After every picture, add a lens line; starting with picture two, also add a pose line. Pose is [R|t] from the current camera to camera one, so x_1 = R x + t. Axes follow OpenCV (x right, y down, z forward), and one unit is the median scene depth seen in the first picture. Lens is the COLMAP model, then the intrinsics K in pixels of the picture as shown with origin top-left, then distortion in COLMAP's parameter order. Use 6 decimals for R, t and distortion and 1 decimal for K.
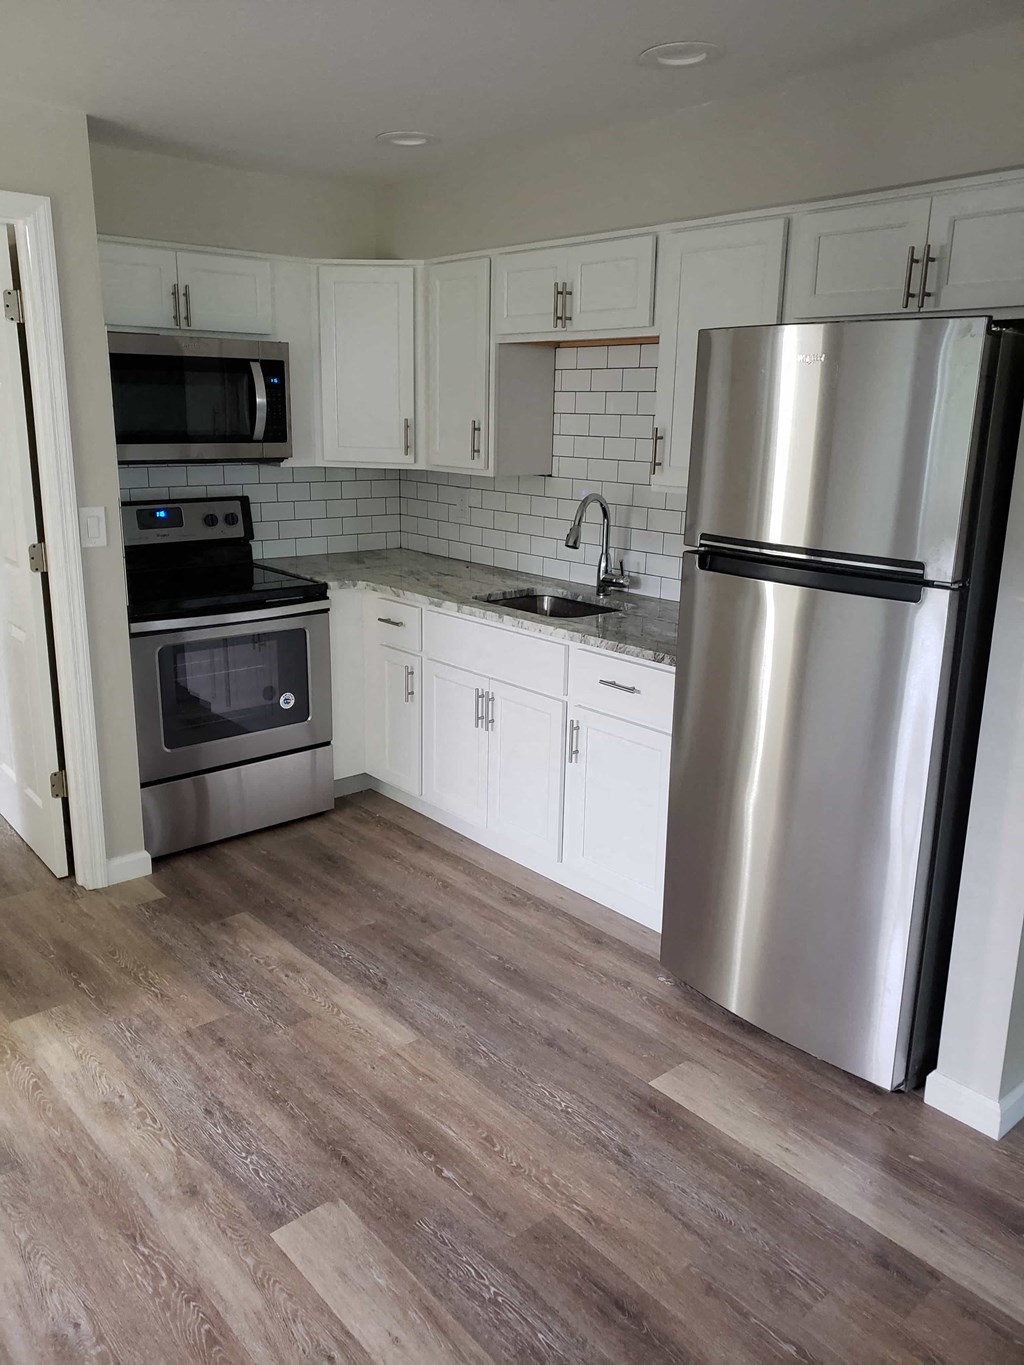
lens RADIAL K [[1063.8, 0, 510.3], [0, 1063.8, 678.6], [0, 0, 1]] dist [0.010419, -0.009992]
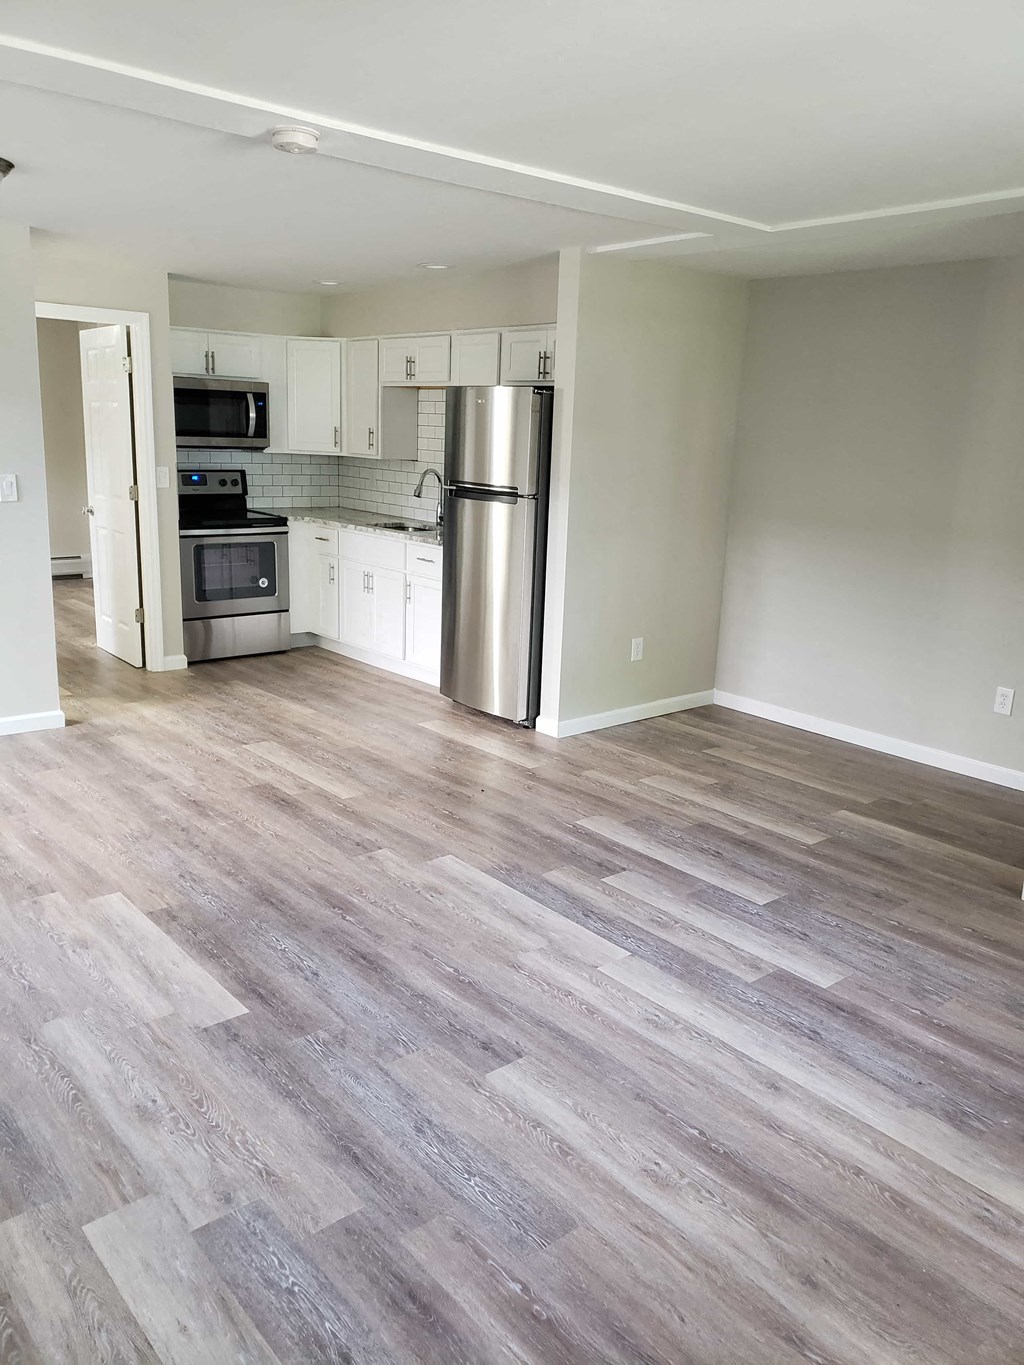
lens RADIAL K [[1063.8, 0, 513.2], [0, 1063.8, 683.9], [0, 0, 1]] dist [0.010419, -0.009992]
pose [[0.999806, 0.019686, -0.000721, 0.230277], [-0.019695, 0.999690, -0.015209, 0.226036], [0.000422, 0.015220, 0.999884, -0.843592]]
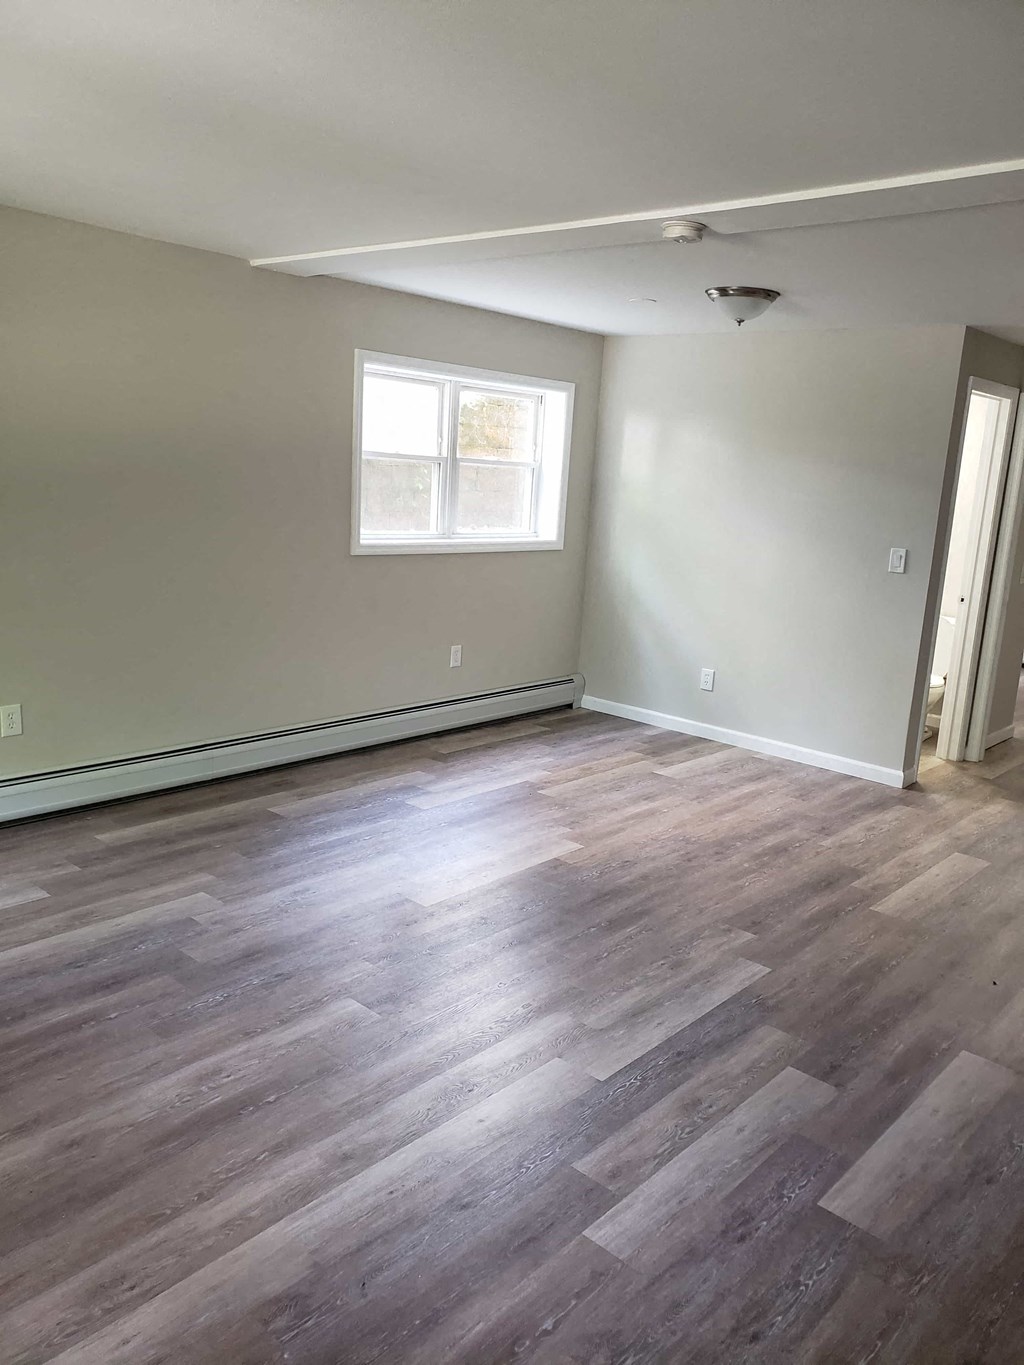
lens RADIAL K [[1063.8, 0, 515.6], [0, 1063.8, 684.7], [0, 0, 1]] dist [0.010419, -0.009992]
pose [[0.131491, 0.200110, -0.970910, 1.008318], [-0.309049, 0.938877, 0.151654, 0.072660], [0.941912, 0.280118, 0.185298, -0.231229]]
